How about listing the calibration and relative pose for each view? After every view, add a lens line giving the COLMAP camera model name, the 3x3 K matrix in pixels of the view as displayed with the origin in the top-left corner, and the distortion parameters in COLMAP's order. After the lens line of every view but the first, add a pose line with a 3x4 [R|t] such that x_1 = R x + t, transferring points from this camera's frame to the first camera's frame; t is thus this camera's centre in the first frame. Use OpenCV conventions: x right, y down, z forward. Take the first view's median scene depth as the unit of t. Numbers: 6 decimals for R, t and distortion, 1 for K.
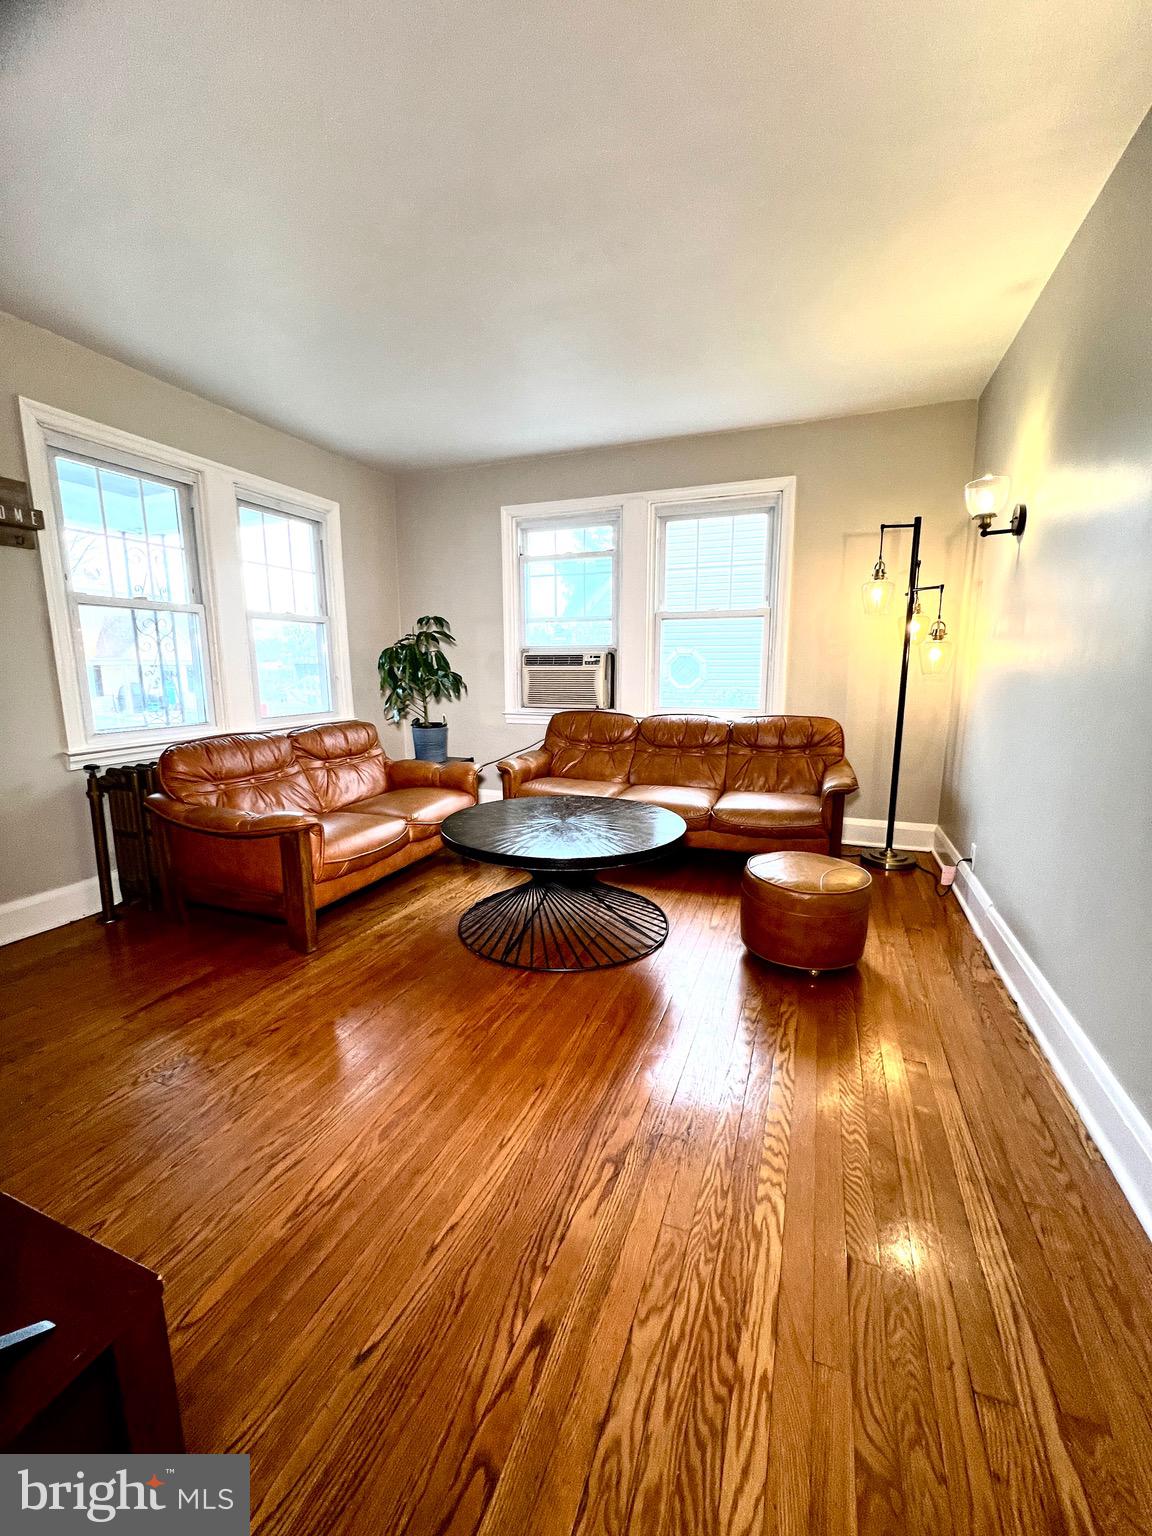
lens RADIAL K [[613.4, 0, 565.7], [0, 613.4, 764.1], [0, 0, 1]] dist [-0.001486, 0.001470]
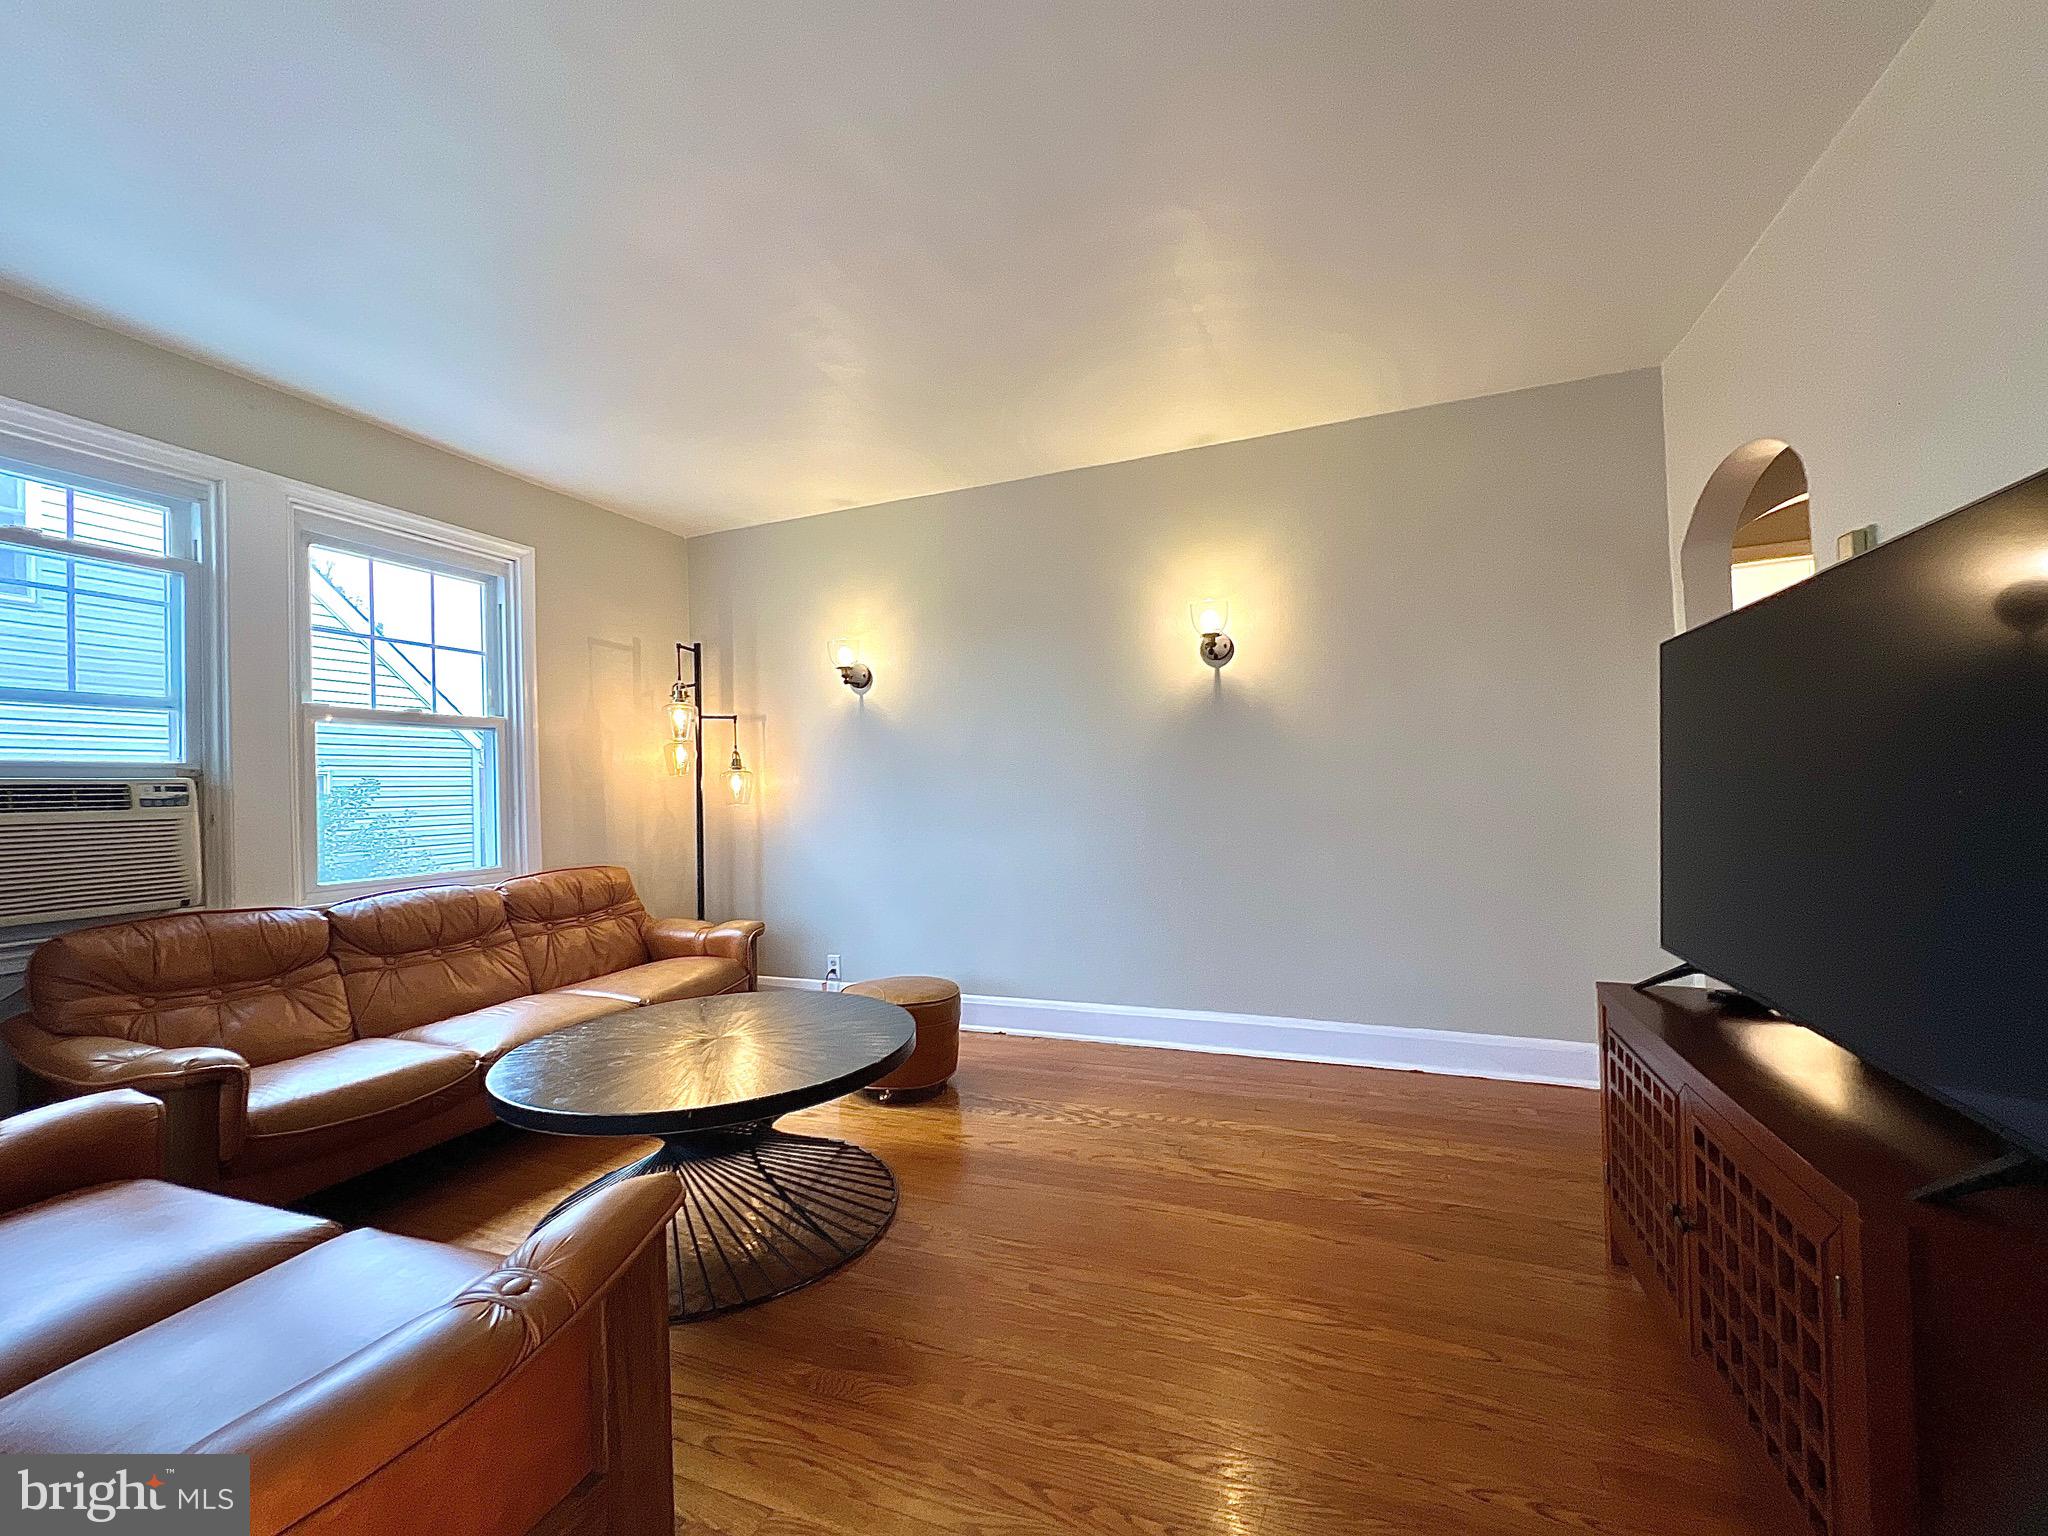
lens RADIAL K [[817.9, 0, 1016.7], [0, 817.9, 773.6], [0, 0, 1]] dist [-0.001486, 0.001470]
pose [[0.005759, 0.018853, 0.999806, -0.583295], [0.183051, 0.982908, -0.019588, -0.071124], [-0.983087, 0.183128, 0.002209, 0.451596]]
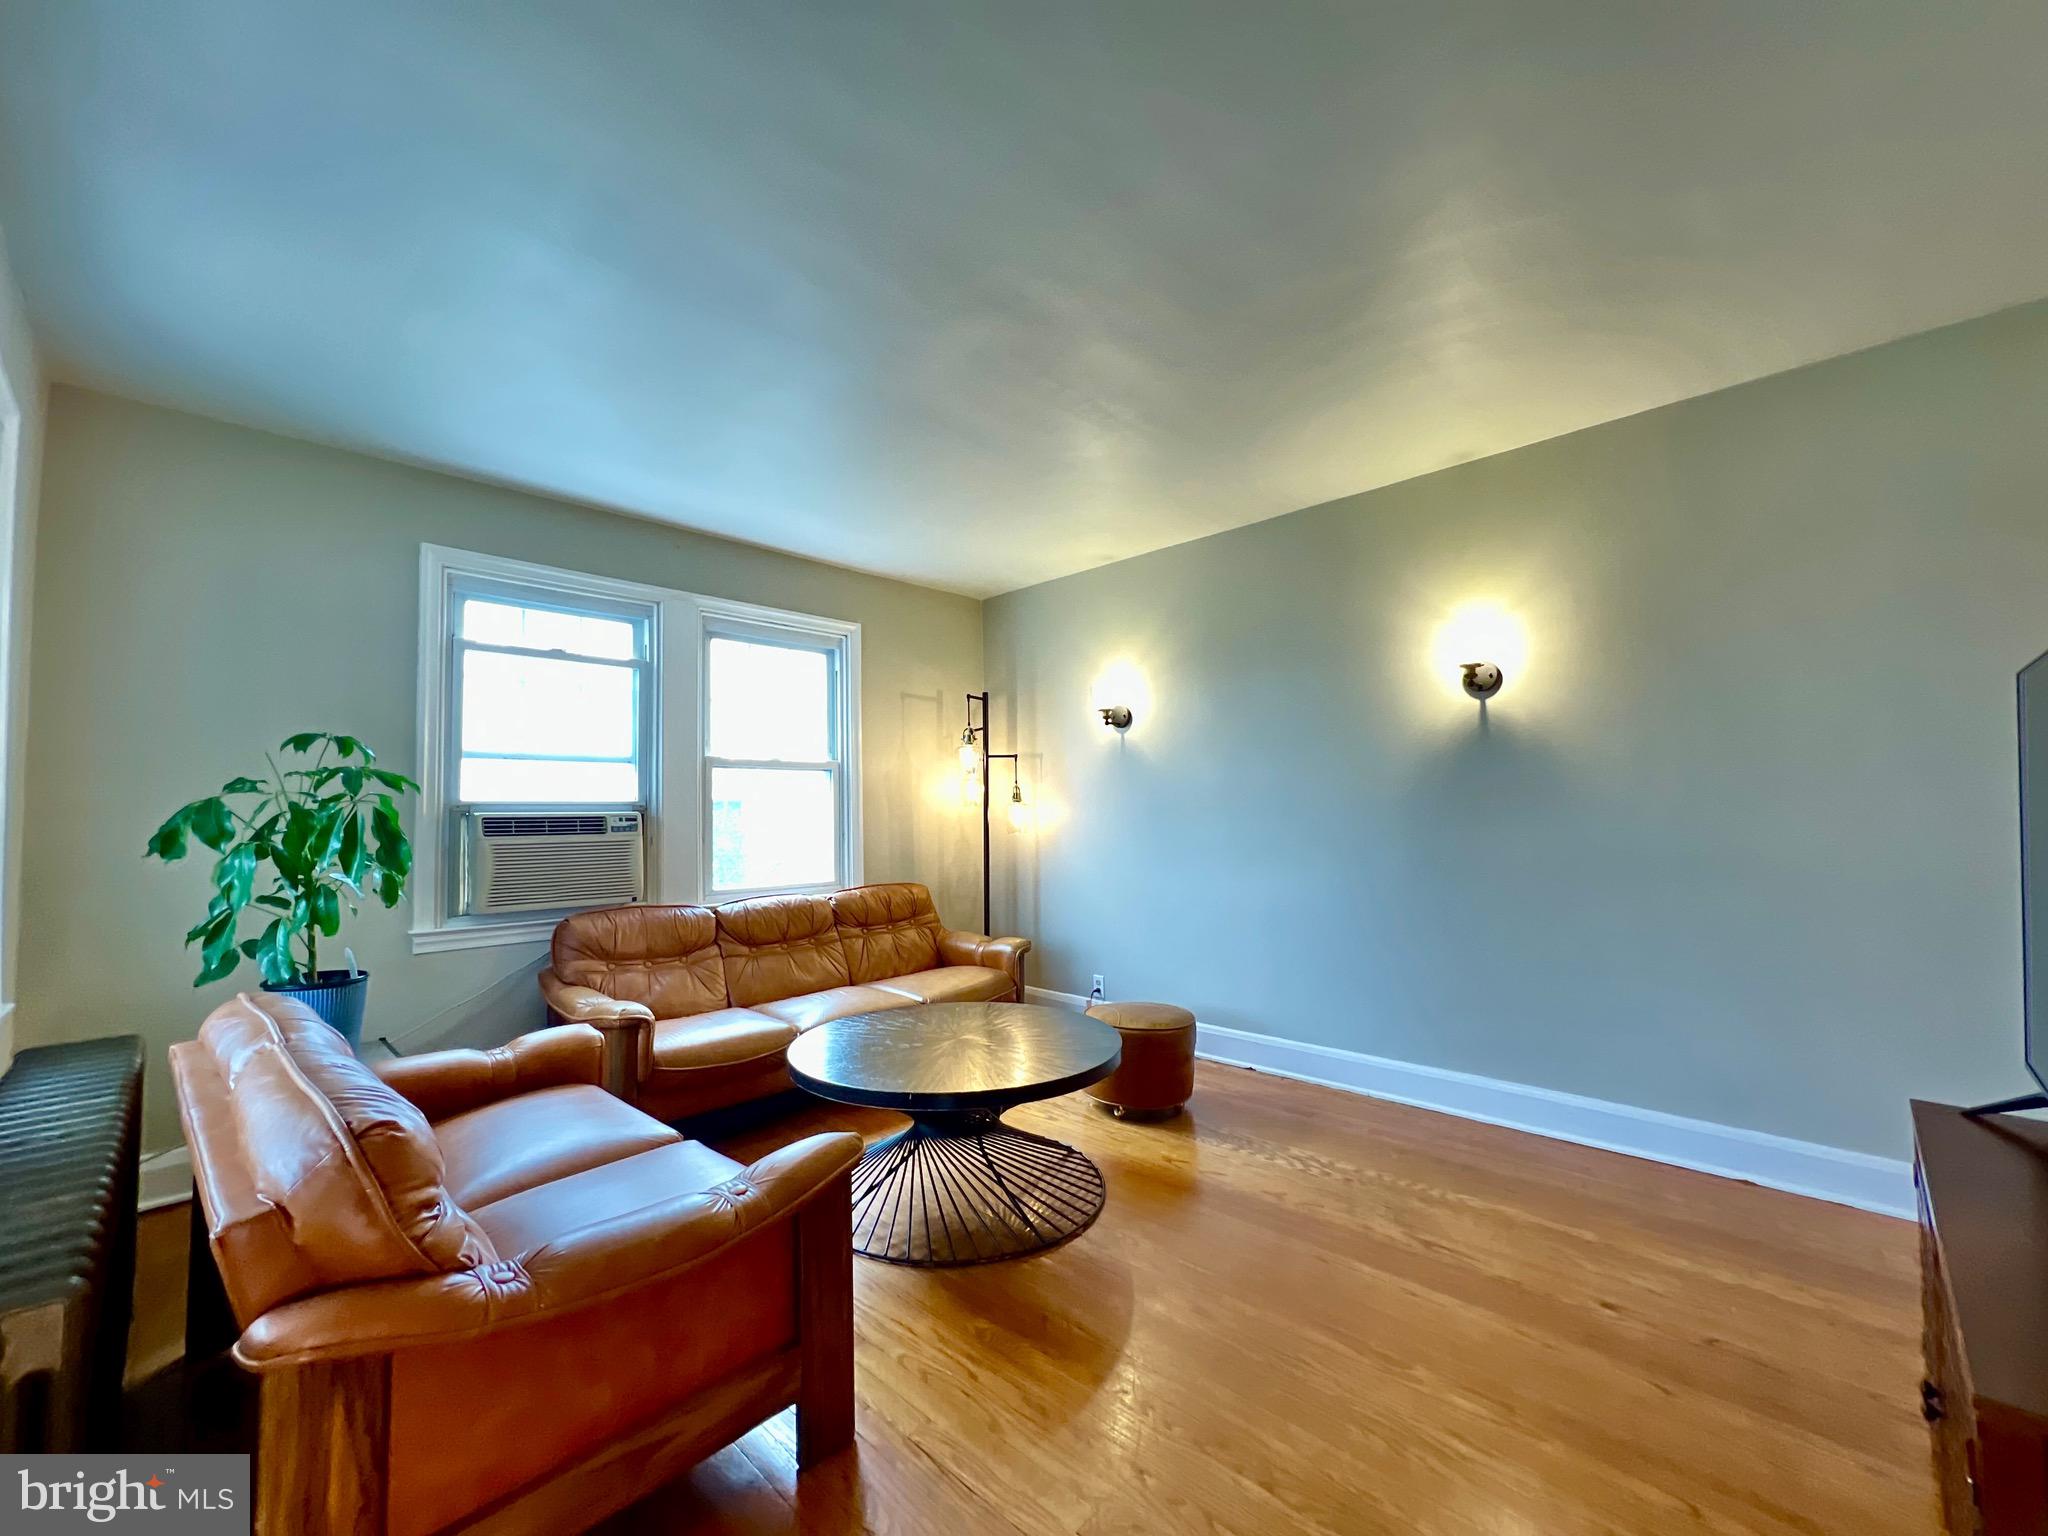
lens RADIAL K [[817.9, 0, 1021.2], [0, 817.9, 771.7], [0, 0, 1]] dist [-0.001486, 0.001470]
pose [[0.392469, 0.042137, 0.918799, -0.625171], [0.157949, 0.981023, -0.112459, -0.071988], [-0.906101, 0.189260, 0.378366, 0.341747]]
